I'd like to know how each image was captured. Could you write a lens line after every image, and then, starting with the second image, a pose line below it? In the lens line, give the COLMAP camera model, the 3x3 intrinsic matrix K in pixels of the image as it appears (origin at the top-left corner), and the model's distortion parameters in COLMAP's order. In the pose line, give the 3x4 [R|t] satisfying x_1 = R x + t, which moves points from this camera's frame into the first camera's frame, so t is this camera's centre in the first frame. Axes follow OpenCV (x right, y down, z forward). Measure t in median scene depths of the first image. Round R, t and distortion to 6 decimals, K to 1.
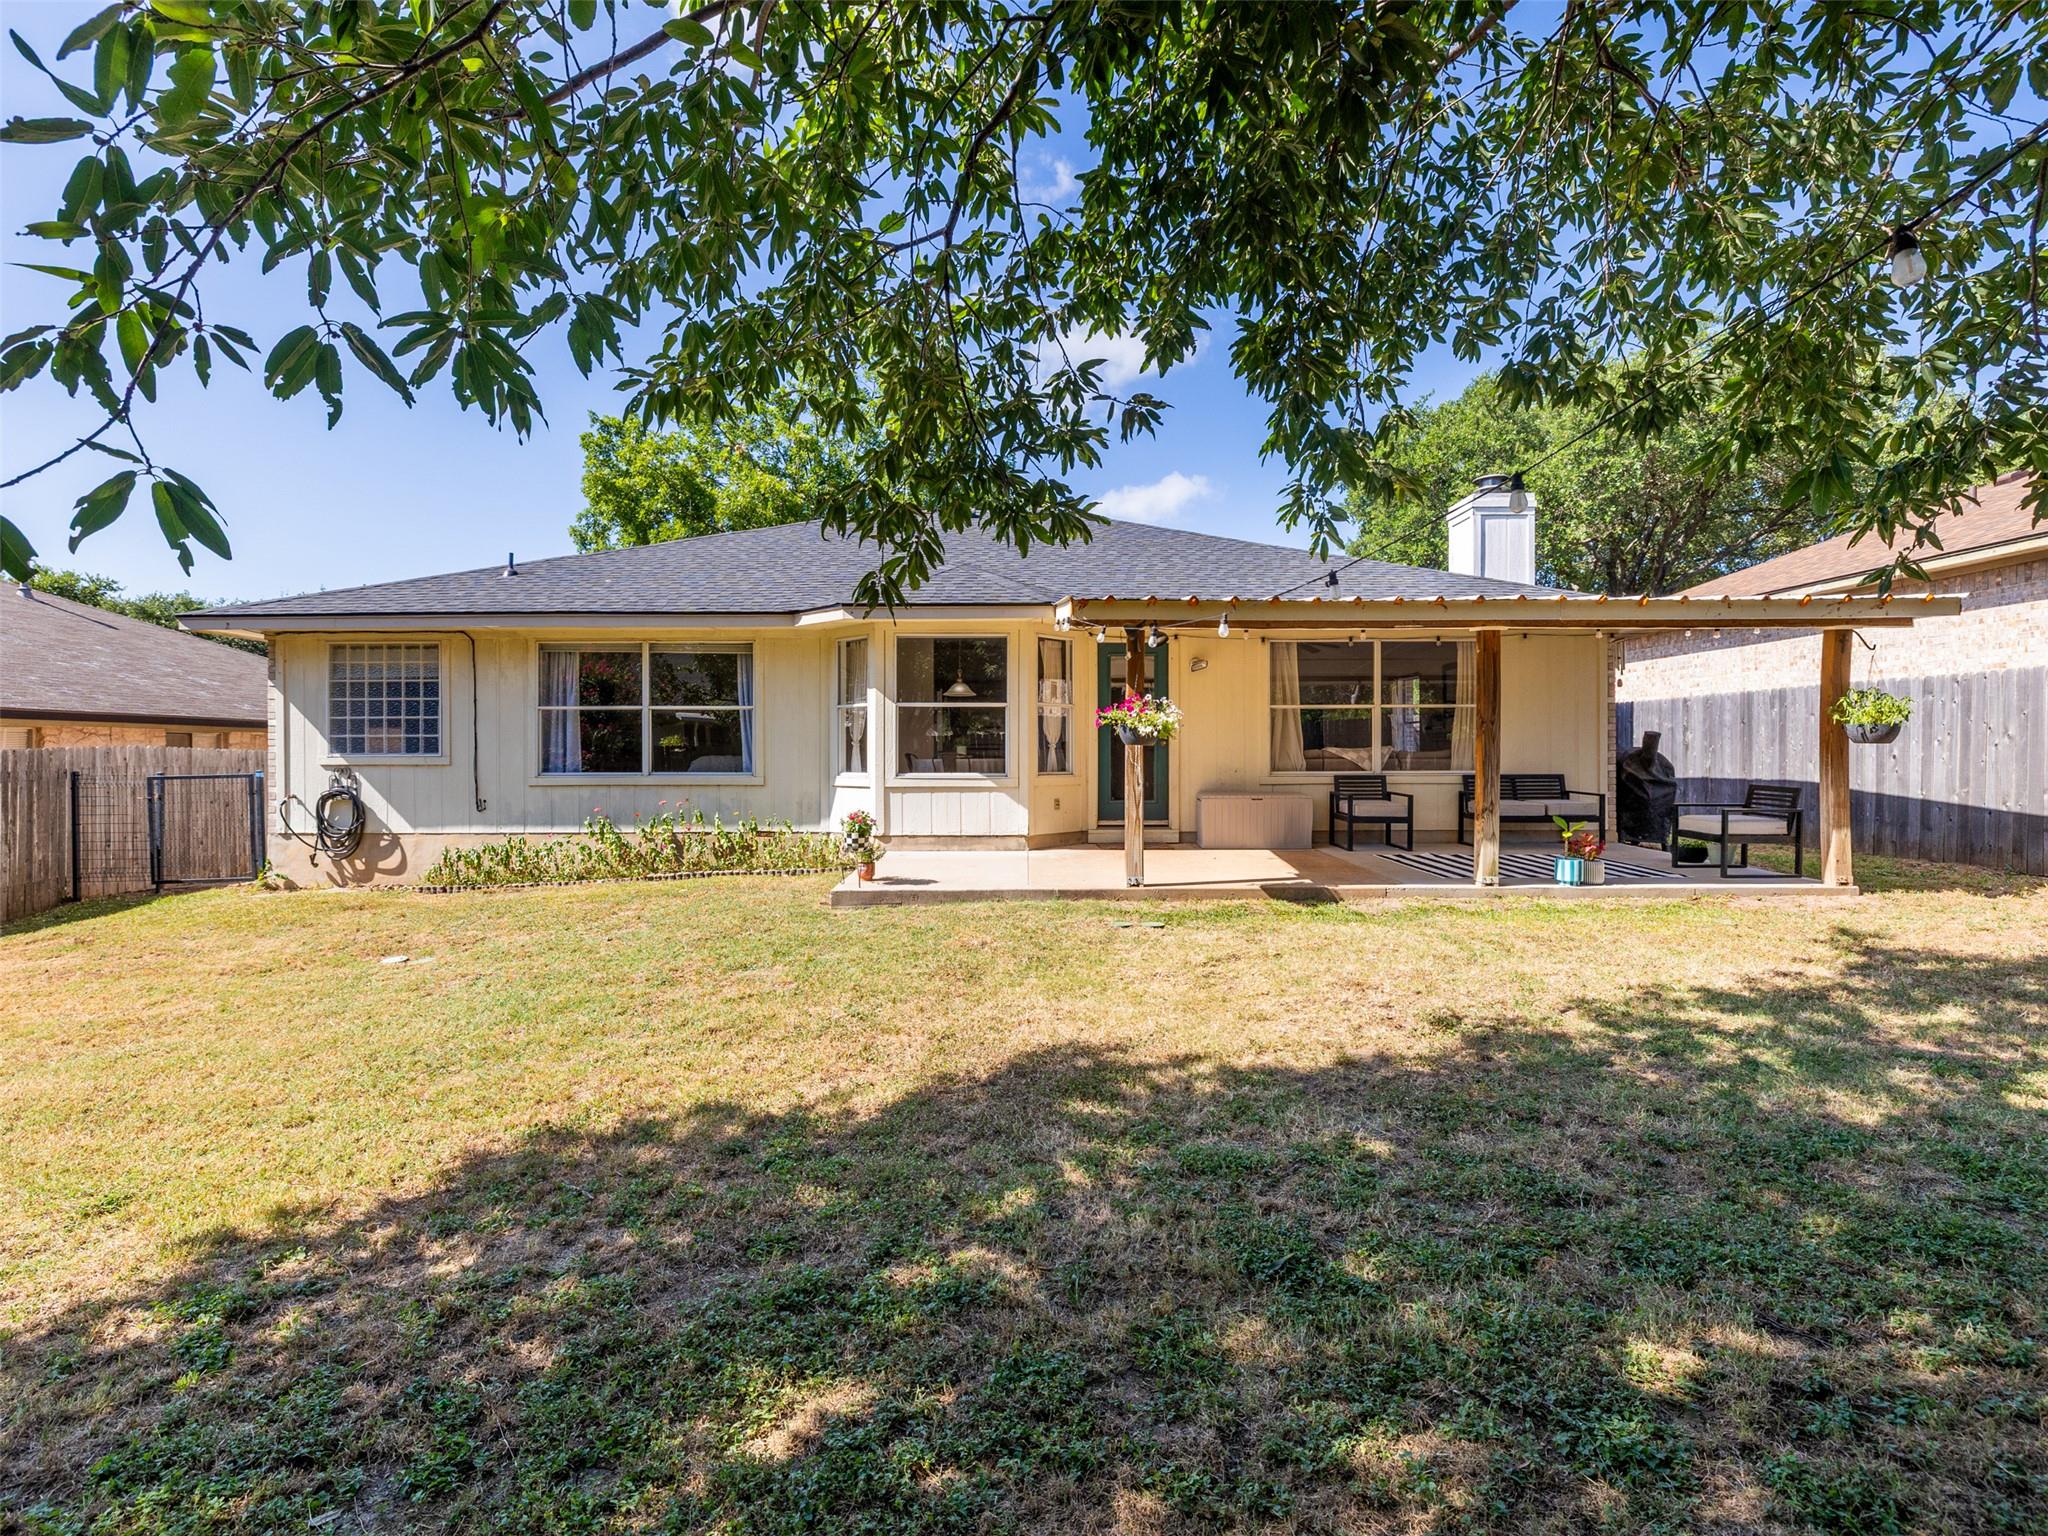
lens RADIAL K [[980.6, 0, 1030.6], [0, 980.6, 762.9], [0, 0, 1]] dist [0.000001, 0.000102]
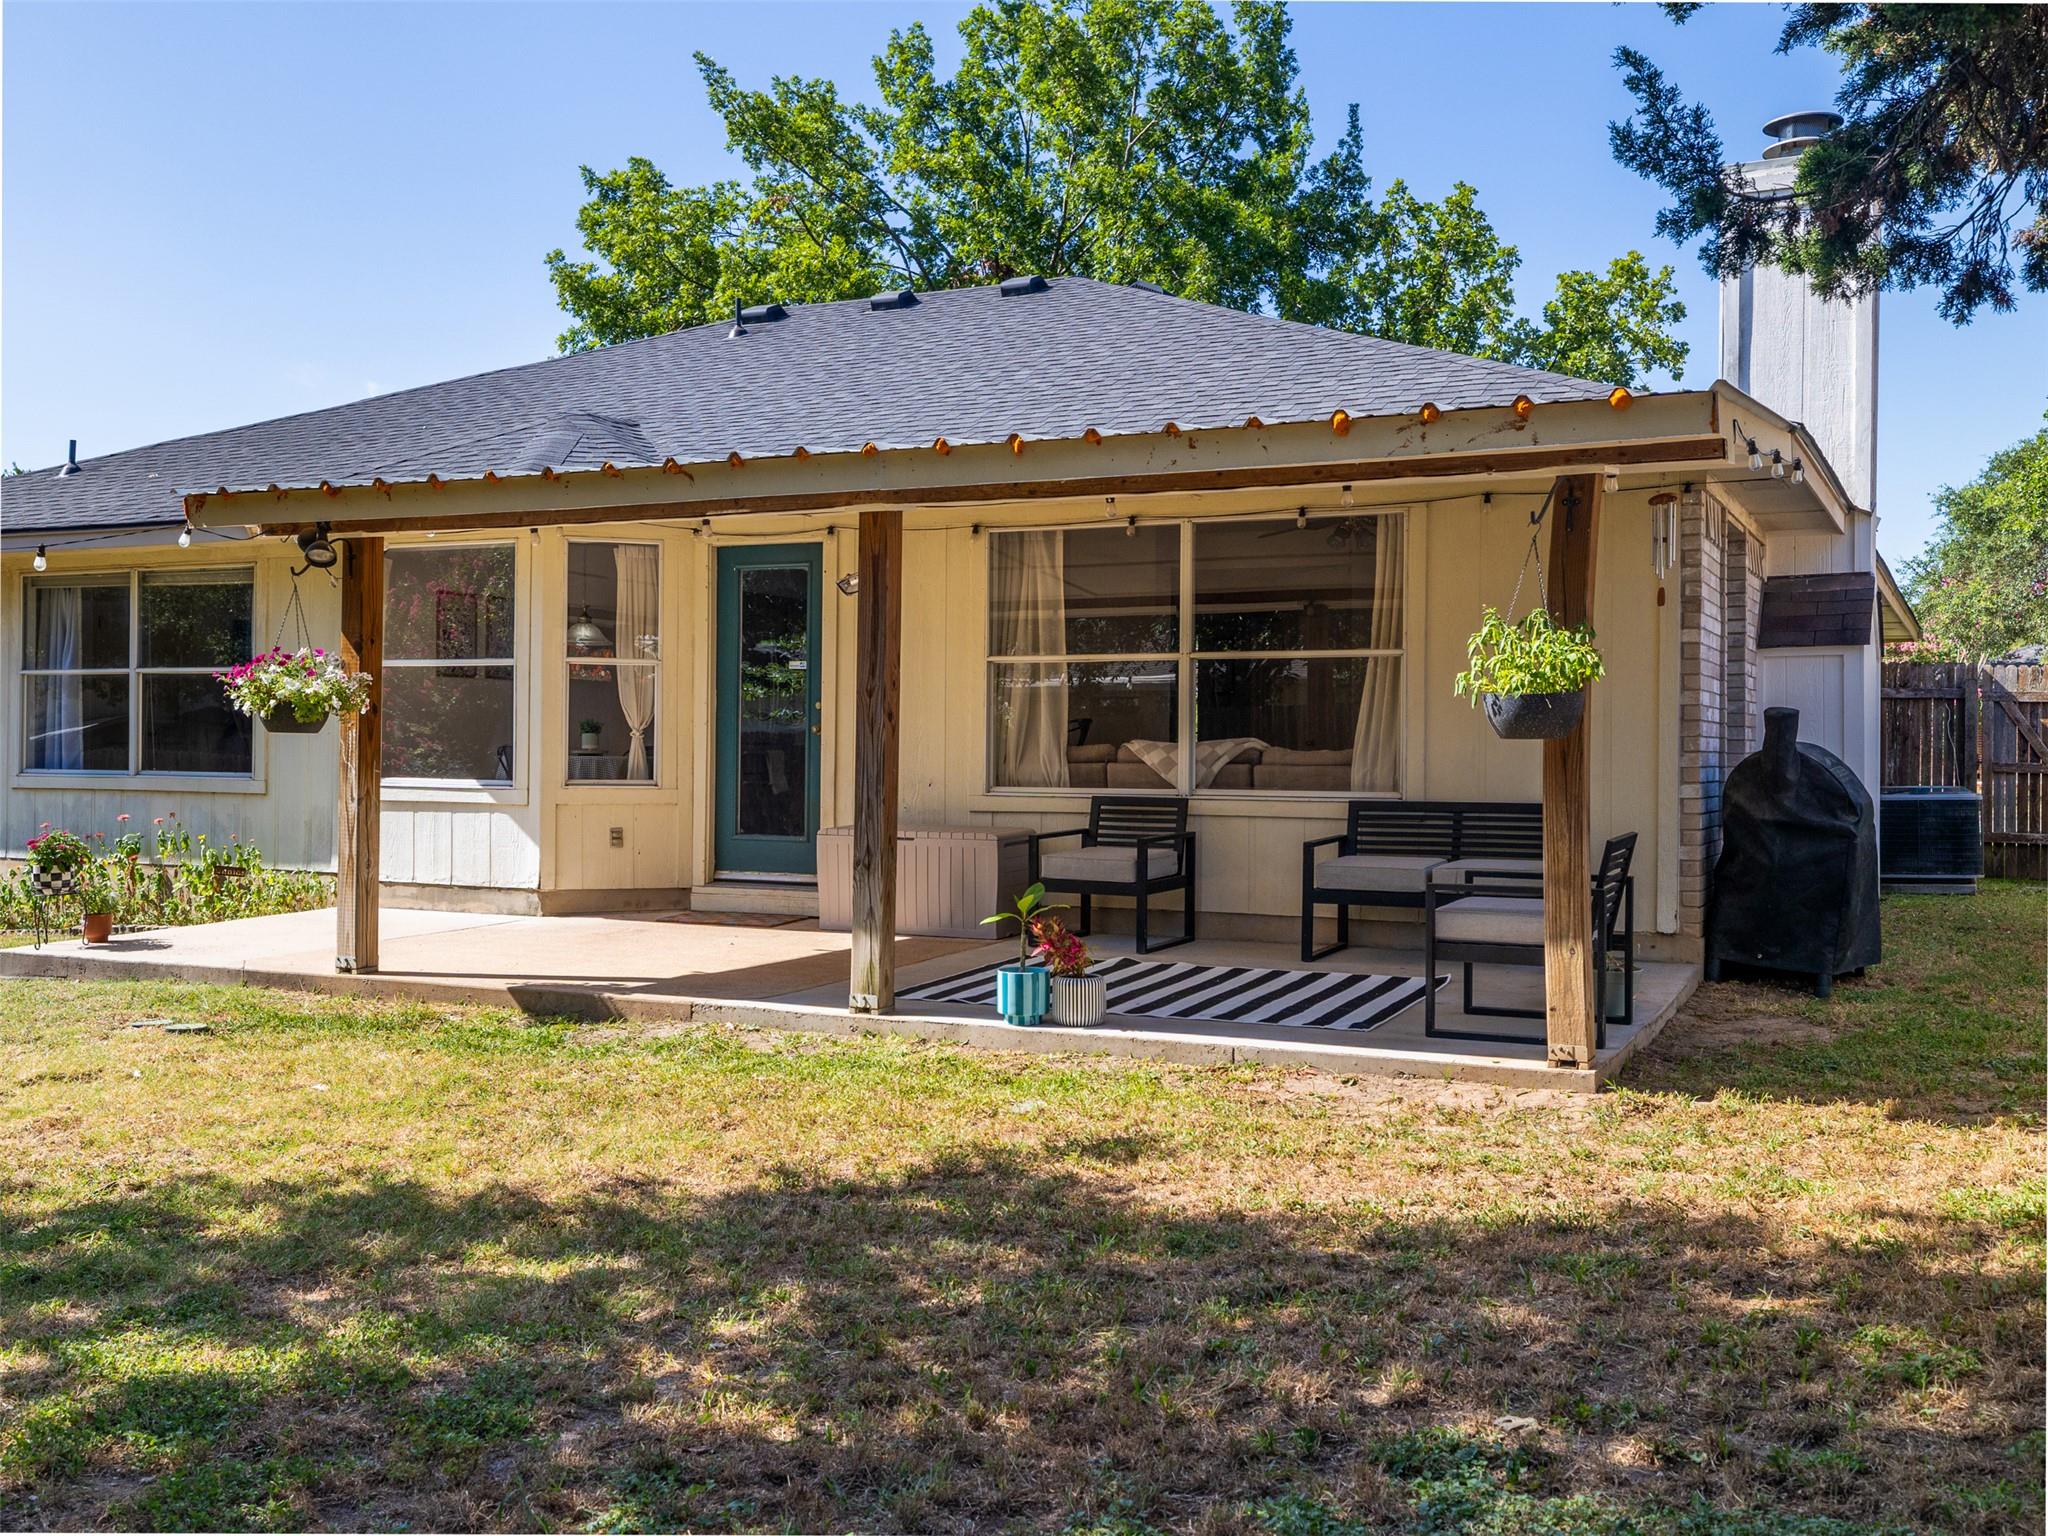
lens RADIAL K [[2007.8, 0, 1040.8], [0, 2007.8, 756.8], [0, 0, 1]] dist [-0.007011, 0.000000]
pose [[0.894950, 0.011524, -0.446017, 0.744482], [-0.014288, 0.999894, -0.002835, -0.004212], [0.445937, 0.008910, 0.895020, 0.078231]]
